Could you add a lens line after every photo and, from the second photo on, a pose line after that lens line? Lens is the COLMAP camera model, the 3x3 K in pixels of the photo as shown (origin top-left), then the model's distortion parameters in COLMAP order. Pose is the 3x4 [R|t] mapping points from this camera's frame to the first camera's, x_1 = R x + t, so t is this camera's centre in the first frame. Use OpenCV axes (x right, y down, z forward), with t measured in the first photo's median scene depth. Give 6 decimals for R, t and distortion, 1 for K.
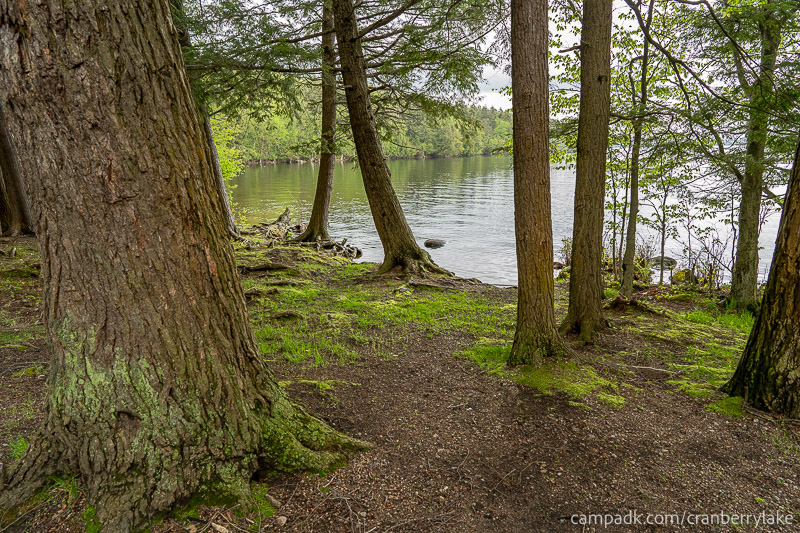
lens RADIAL K [[526.7, 0, 399.8], [0, 526.7, 266.7], [0, 0, 1]] dist [-0.004667, 0.001991]
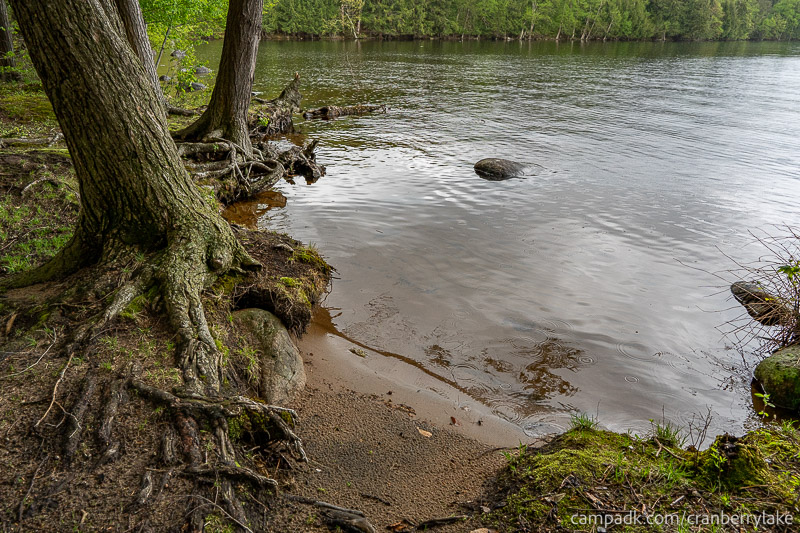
lens RADIAL K [[526.7, 0, 404.6], [0, 526.7, 260.4], [0, 0, 1]] dist [-0.004667, 0.001991]
pose [[0.924753, 0.178299, -0.336217, 0.075919], [-0.110878, 0.971361, 0.210154, -0.055526], [0.364058, -0.157061, 0.918038, 0.558136]]
